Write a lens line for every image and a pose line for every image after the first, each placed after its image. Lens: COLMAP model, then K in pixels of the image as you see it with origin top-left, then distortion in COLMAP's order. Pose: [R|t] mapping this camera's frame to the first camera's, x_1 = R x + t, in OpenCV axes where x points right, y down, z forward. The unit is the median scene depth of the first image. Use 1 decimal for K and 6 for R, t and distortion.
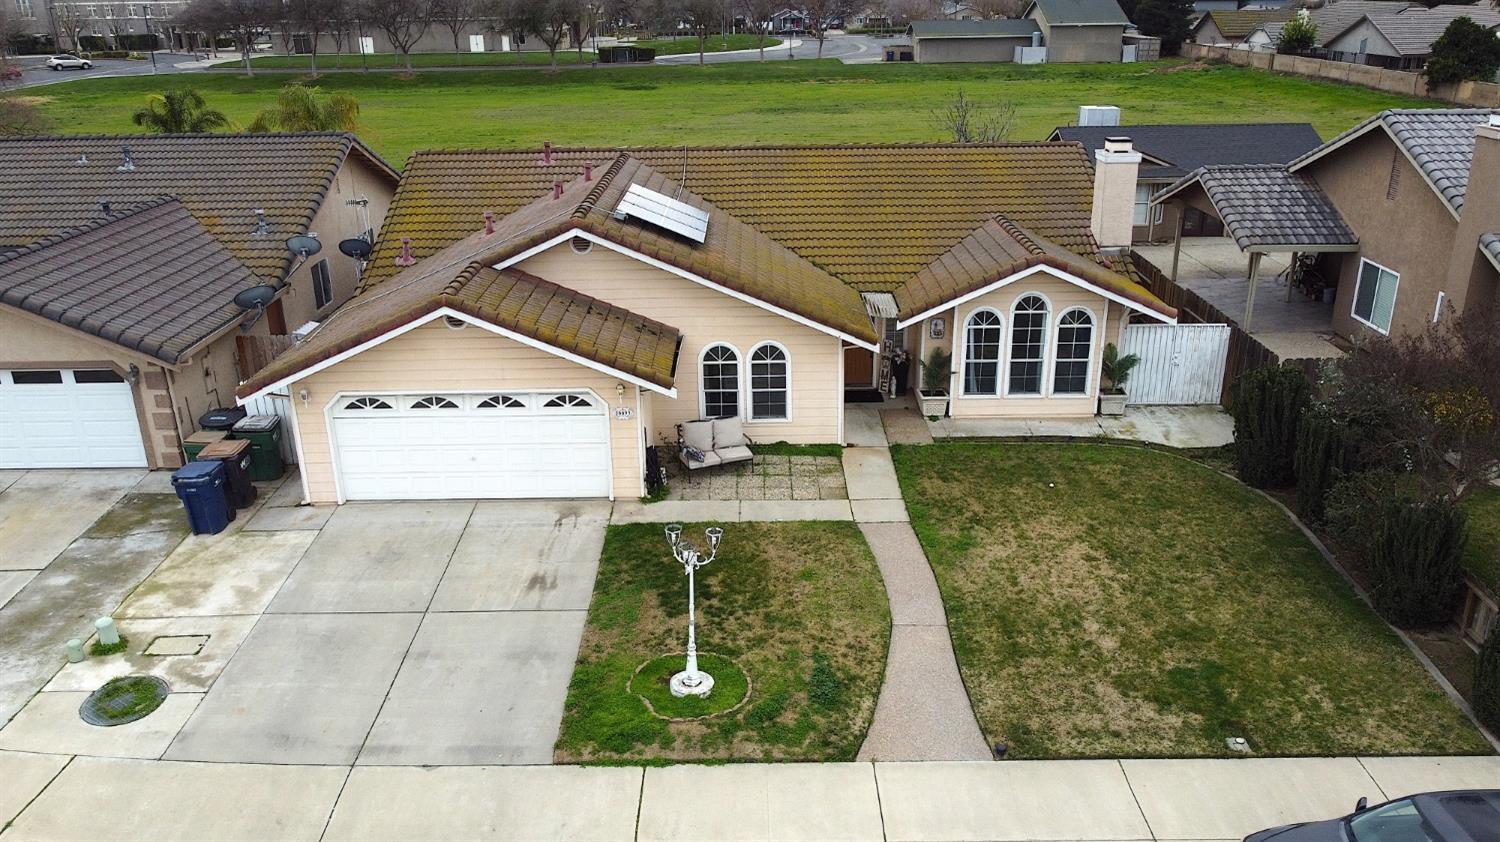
lens RADIAL K [[1141.0, 0, 746.3], [0, 1141.0, 415.9], [0, 0, 1]] dist [-0.000671, -0.002111]
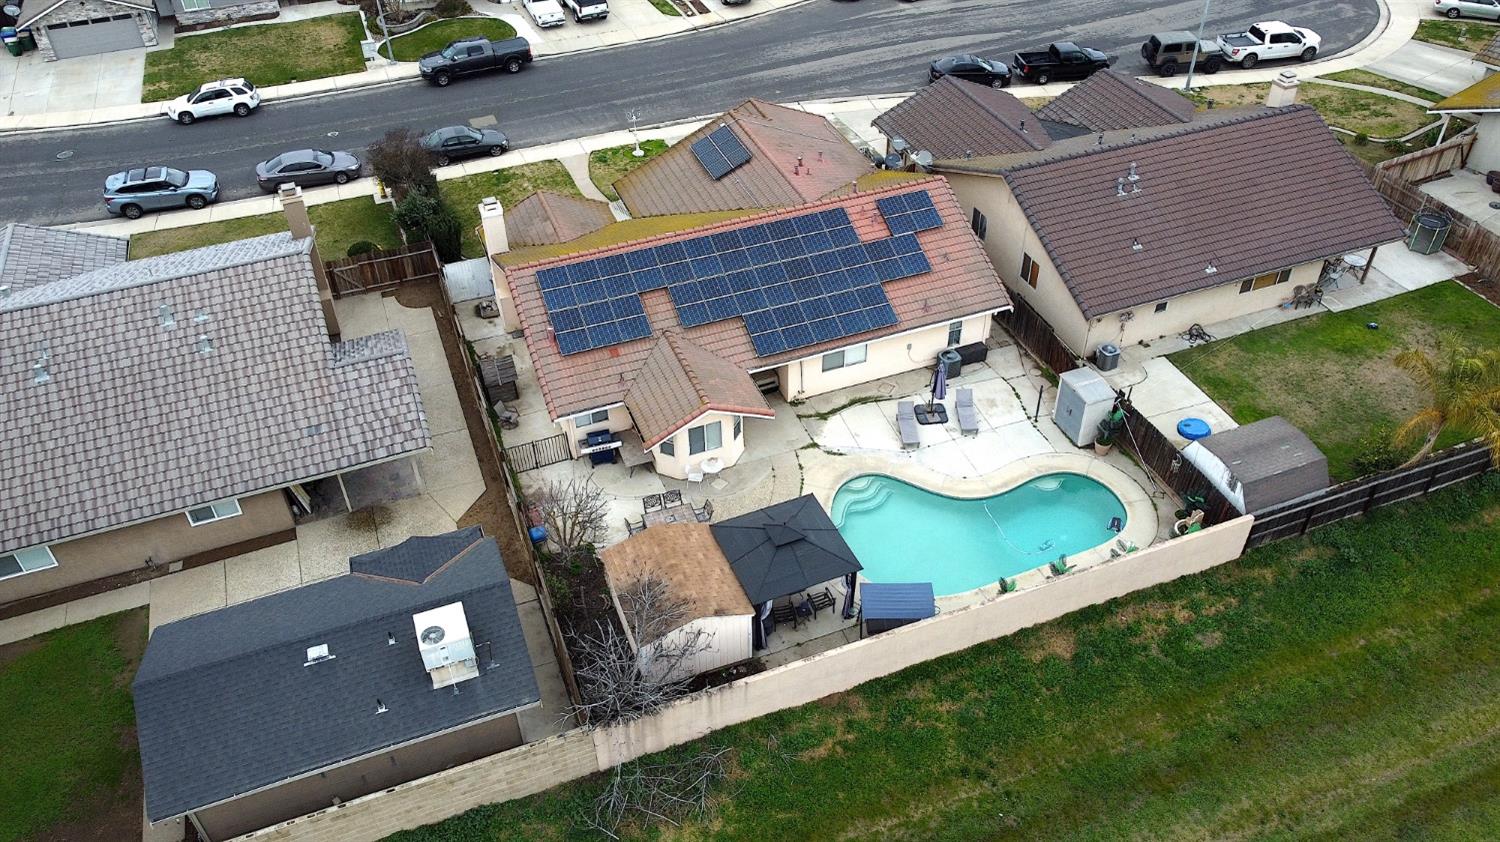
lens RADIAL K [[1141.0, 0, 746.3], [0, 1141.0, 415.9], [0, 0, 1]] dist [-0.000671, -0.002111]
pose [[-0.932606, 0.257031, -0.253339, 0.585237], [-0.091975, 0.509519, 0.855529, -1.890408], [0.348979, 0.821173, -0.451541, 2.617055]]
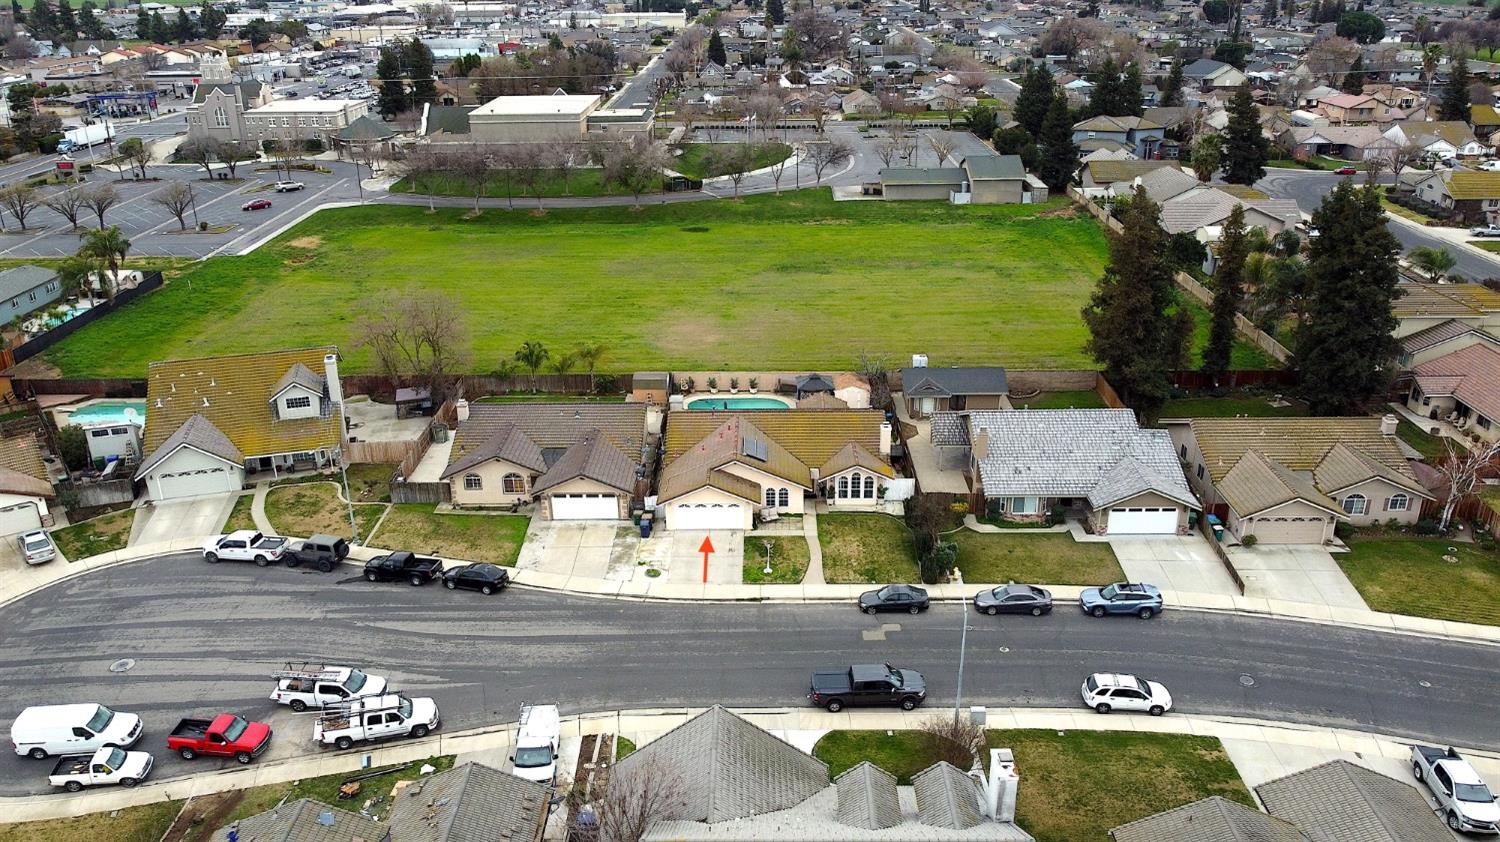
lens RADIAL K [[1141.0, 0, 746.3], [0, 1141.0, 415.9], [0, 0, 1]] dist [-0.000671, -0.002111]
pose [[0.999943, 0.006188, -0.008669, -0.077378], [-0.005984, 0.999711, 0.023303, -0.414202], [0.008810, -0.023250, 0.999691, -2.956357]]
